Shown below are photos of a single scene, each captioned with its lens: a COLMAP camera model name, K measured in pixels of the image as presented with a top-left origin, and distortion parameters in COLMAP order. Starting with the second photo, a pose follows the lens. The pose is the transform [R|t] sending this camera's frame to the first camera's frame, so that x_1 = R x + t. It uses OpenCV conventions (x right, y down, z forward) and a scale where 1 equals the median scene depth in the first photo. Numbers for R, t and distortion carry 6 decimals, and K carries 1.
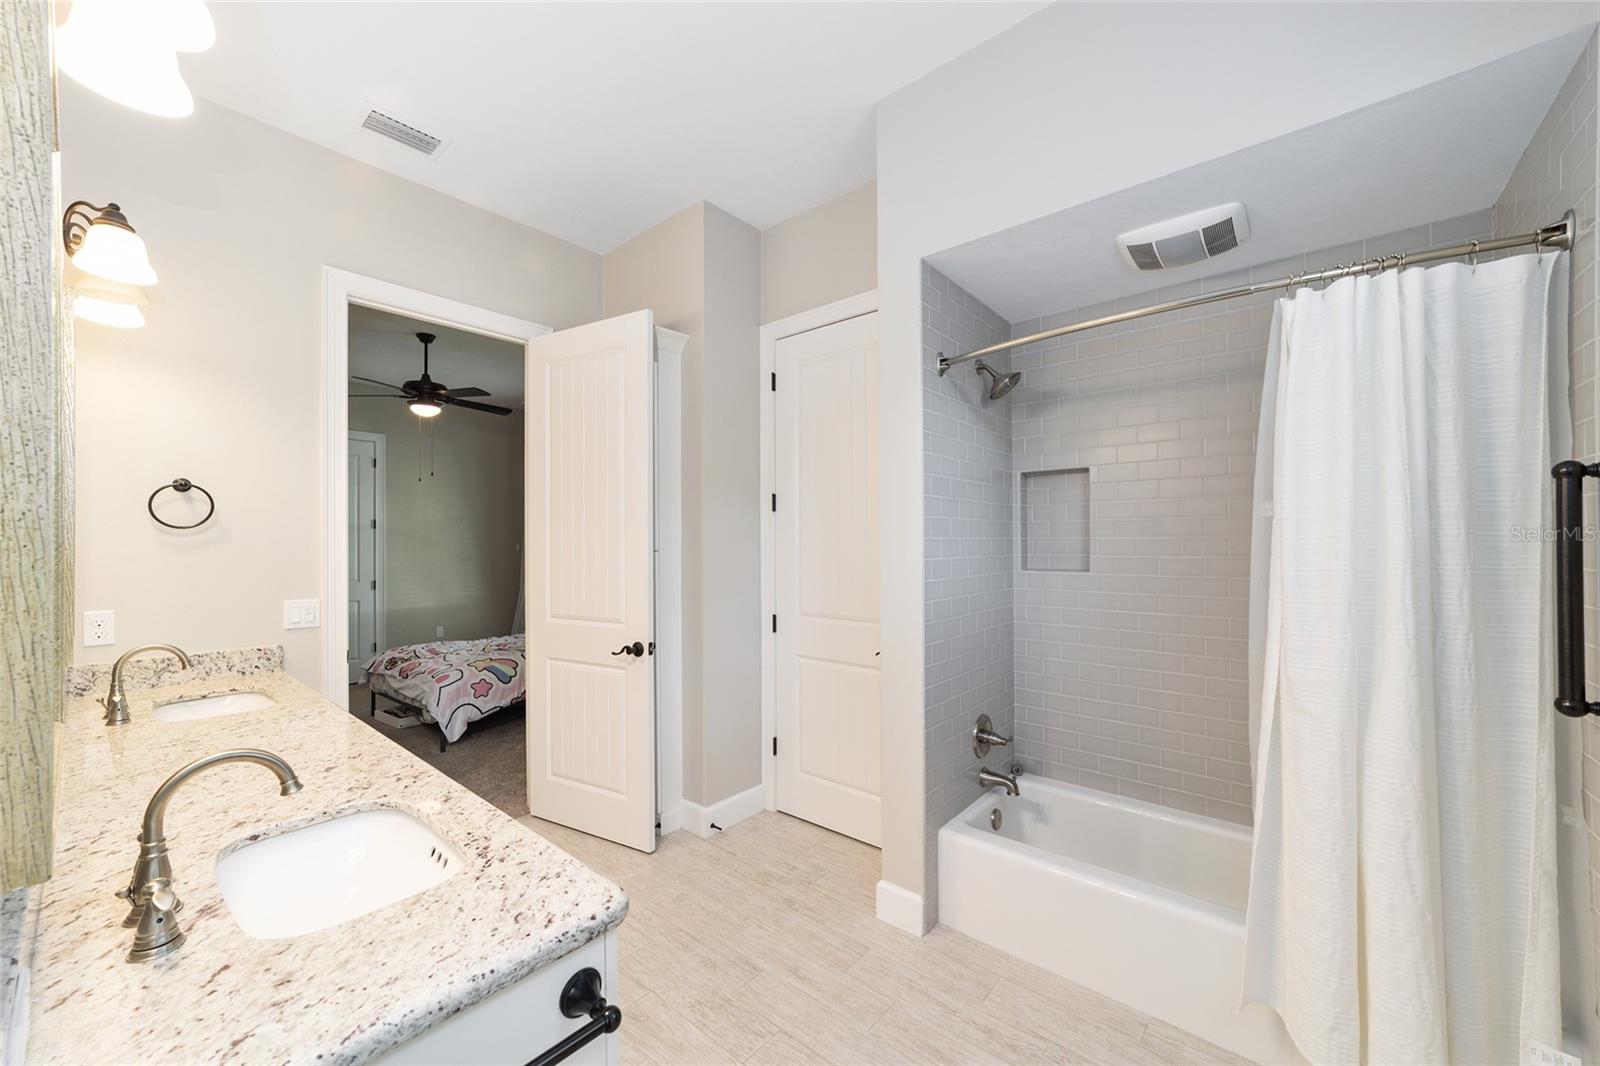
lens RADIAL K [[613.1, 0, 796.8], [0, 613.1, 533.7], [0, 0, 1]] dist [-0.016108, 0.008977]
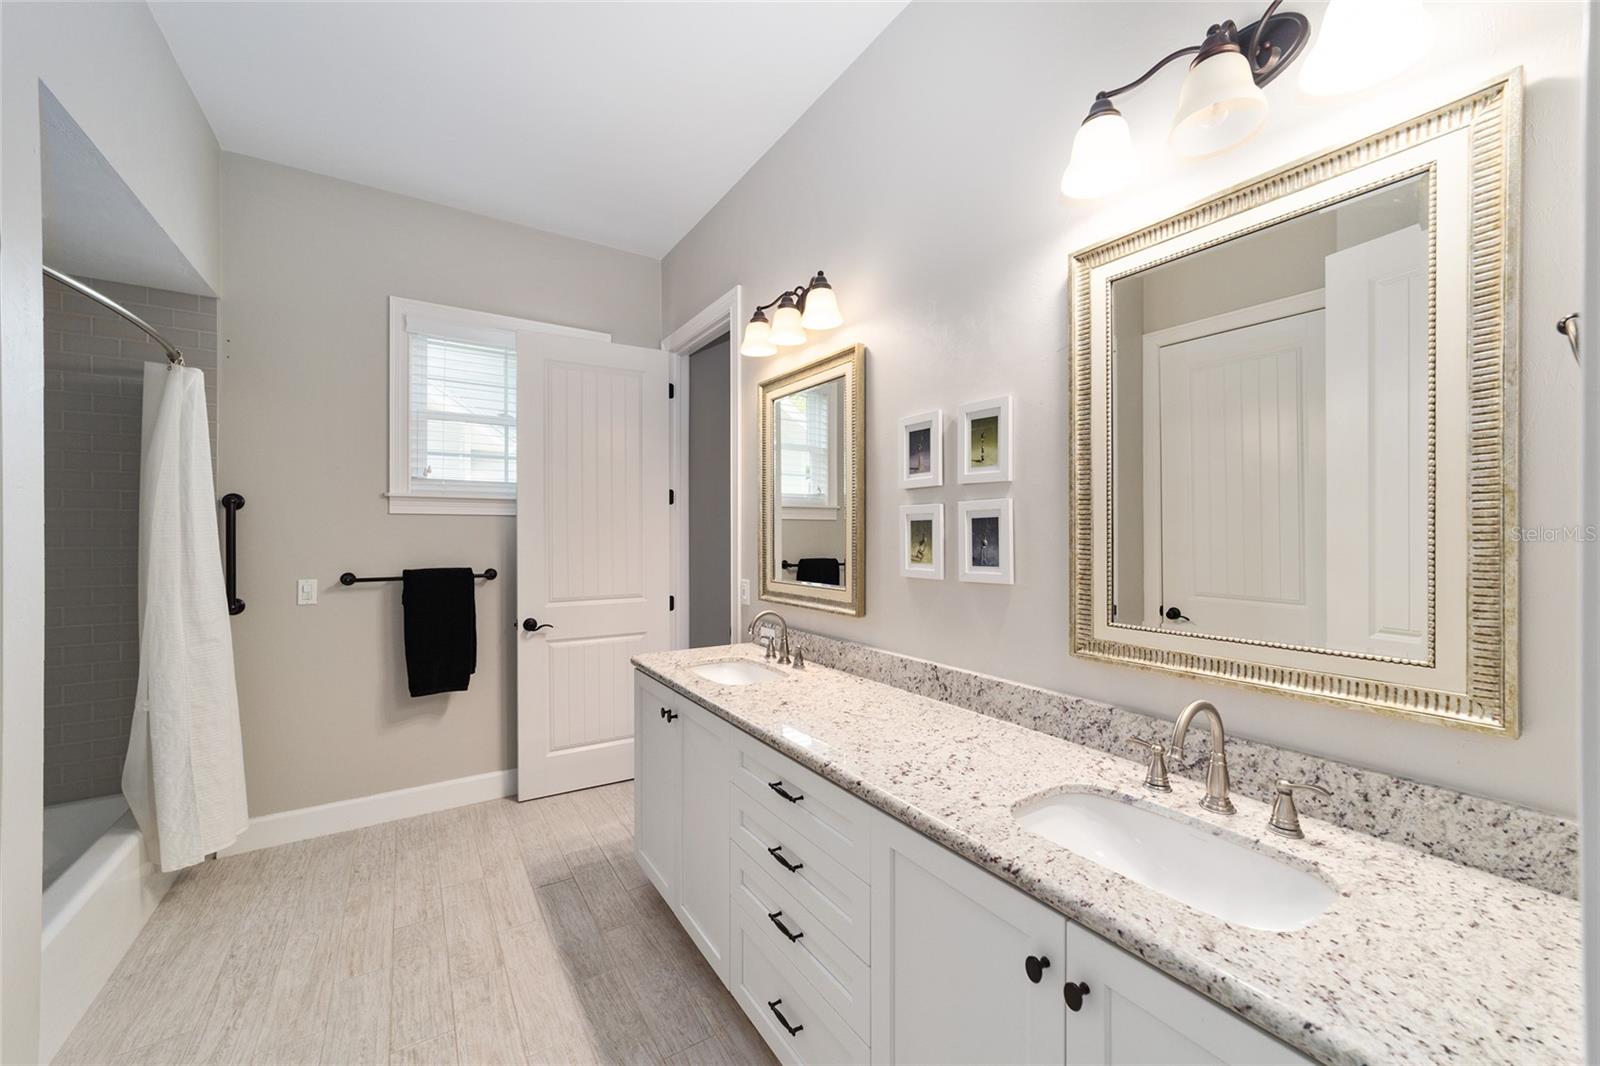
lens RADIAL K [[613.1, 0, 796.8], [0, 613.1, 533.7], [0, 0, 1]] dist [-0.016108, 0.008977]
pose [[-0.961678, 0.005659, 0.274123, -1.164917], [0.003948, 0.999969, -0.006792, 0.032355], [-0.274153, -0.005449, -0.961671, 2.277123]]
